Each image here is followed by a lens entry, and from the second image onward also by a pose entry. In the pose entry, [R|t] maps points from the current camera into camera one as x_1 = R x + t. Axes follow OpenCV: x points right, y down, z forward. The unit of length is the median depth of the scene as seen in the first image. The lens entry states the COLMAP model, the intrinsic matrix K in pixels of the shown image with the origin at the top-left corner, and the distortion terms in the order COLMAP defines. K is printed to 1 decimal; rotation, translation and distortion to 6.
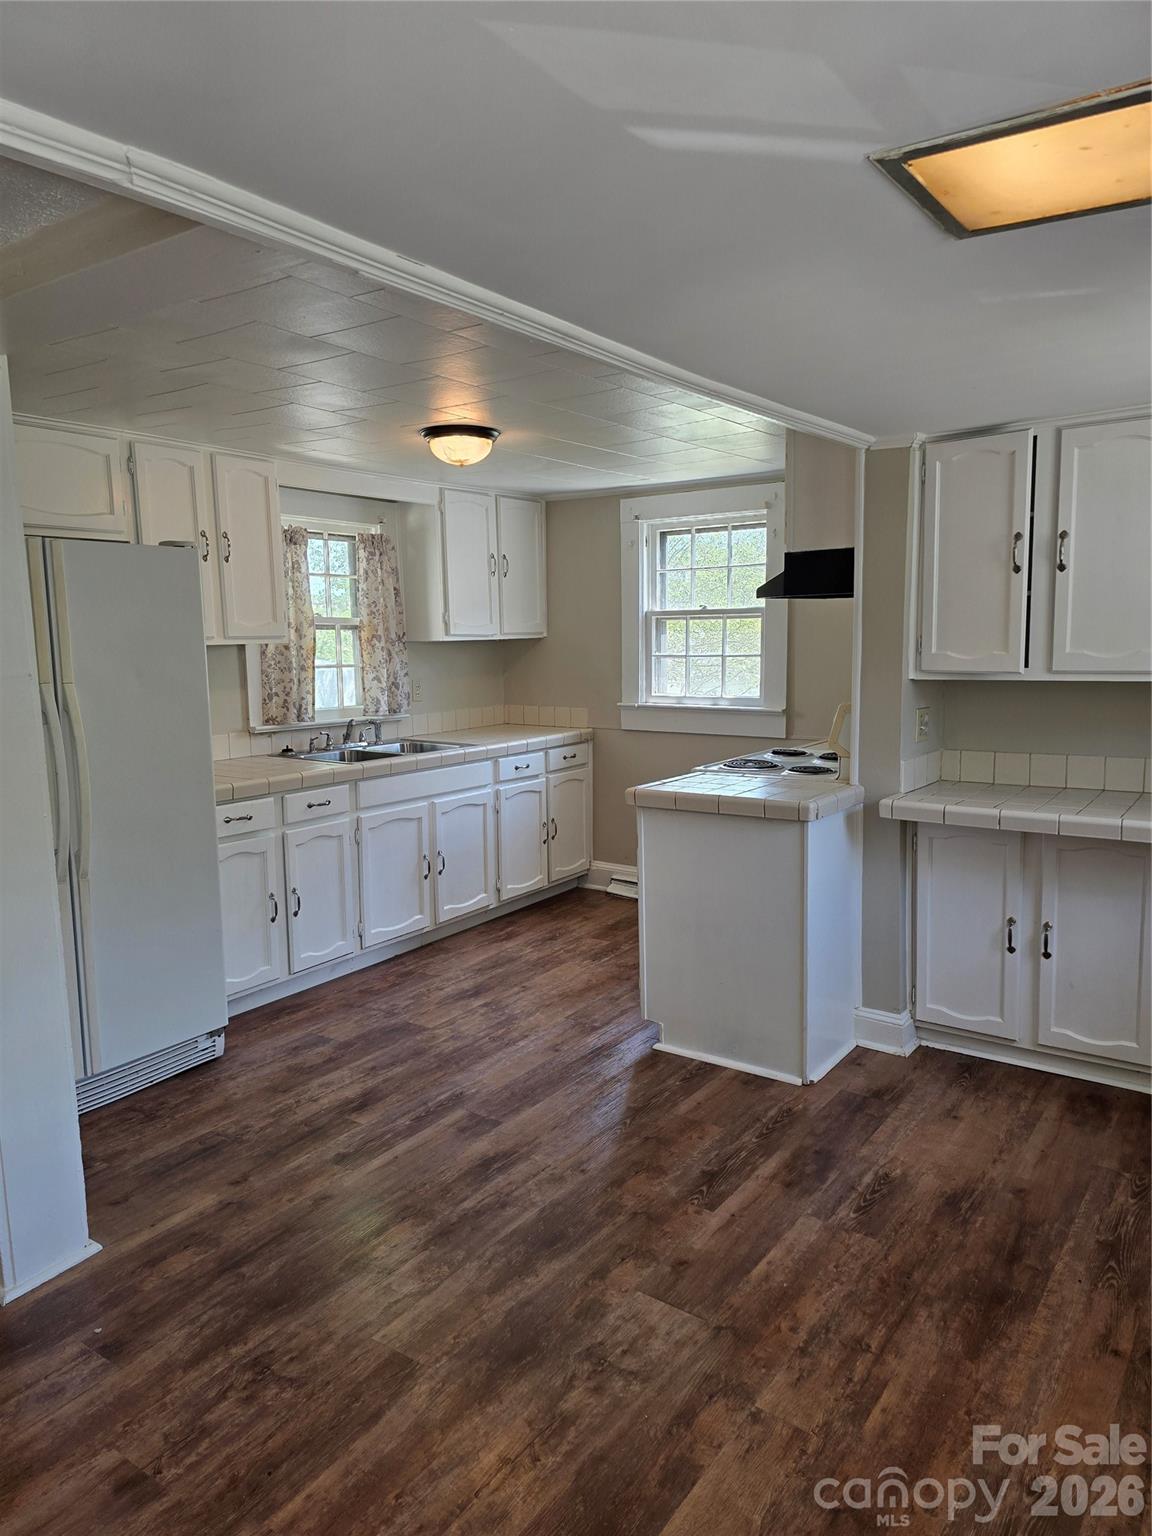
lens RADIAL K [[1033.6, 0, 582.1], [0, 1033.6, 762.9], [0, 0, 1]] dist [0.075367, -0.067107]
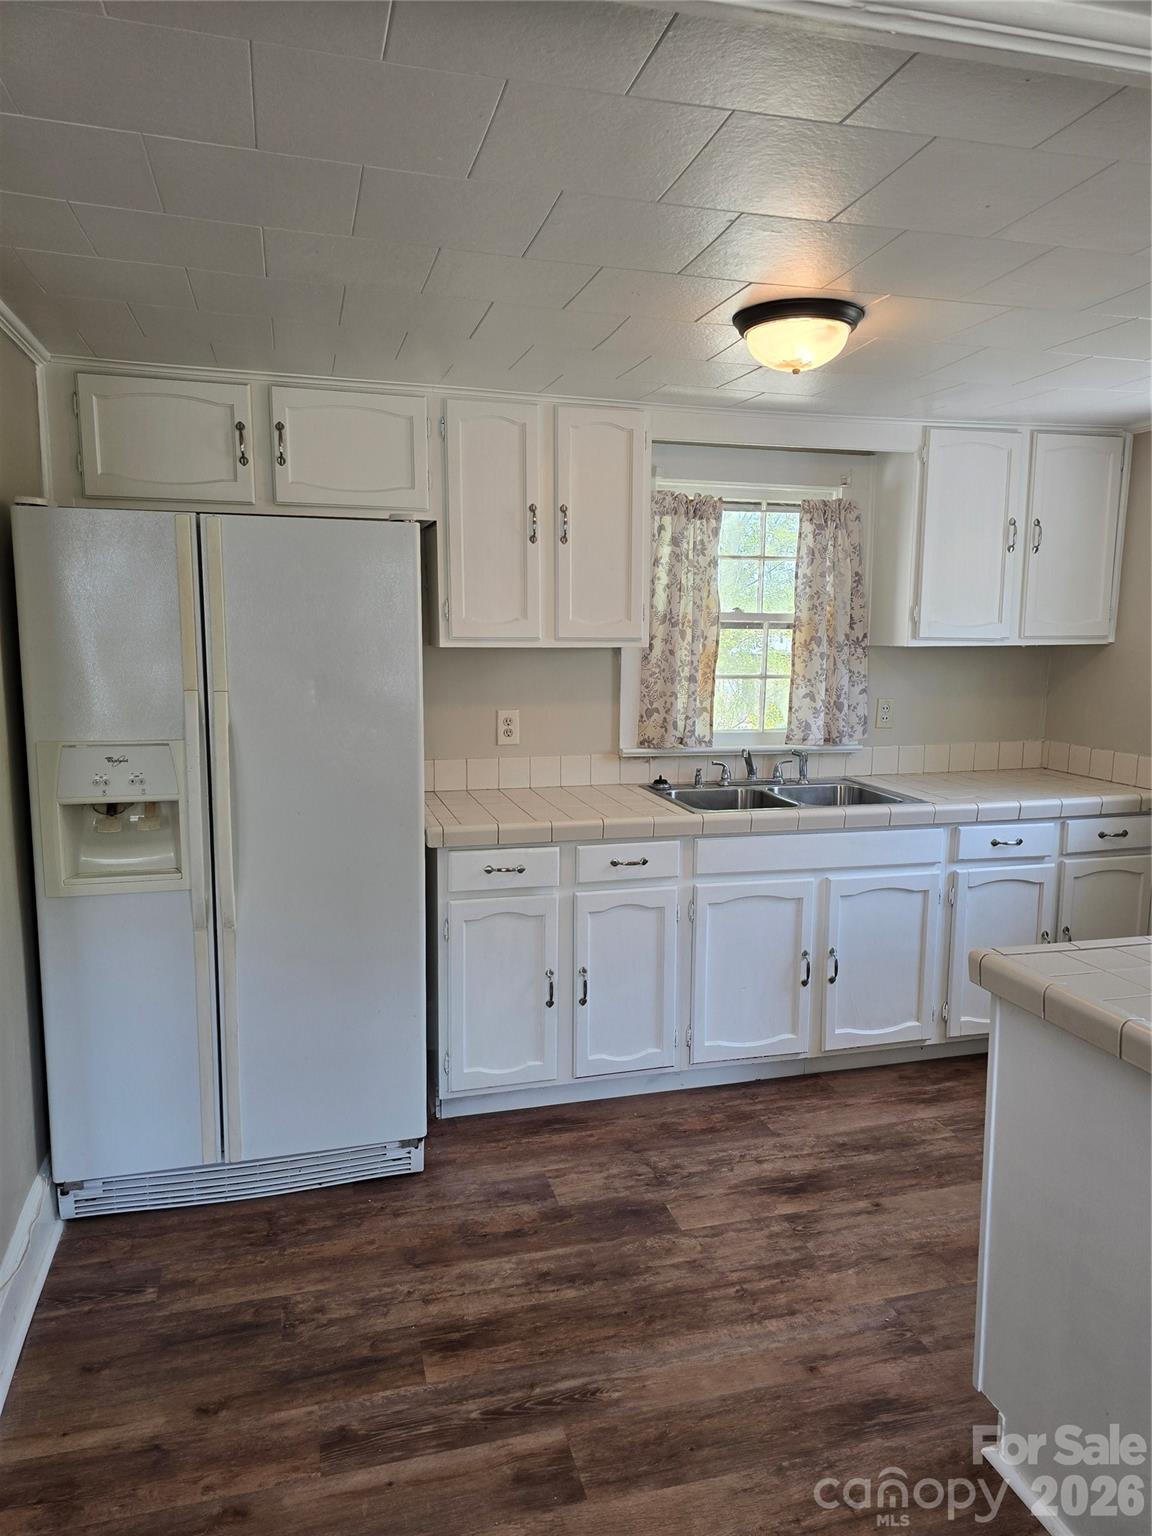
lens RADIAL K [[1033.6, 0, 582.1], [0, 1033.6, 762.9], [0, 0, 1]] dist [0.075367, -0.067107]
pose [[0.772731, 0.100396, -0.626744, 0.191254], [-0.096607, 0.994511, 0.040197, -0.062232], [0.627339, 0.029487, 0.778188, 0.420729]]
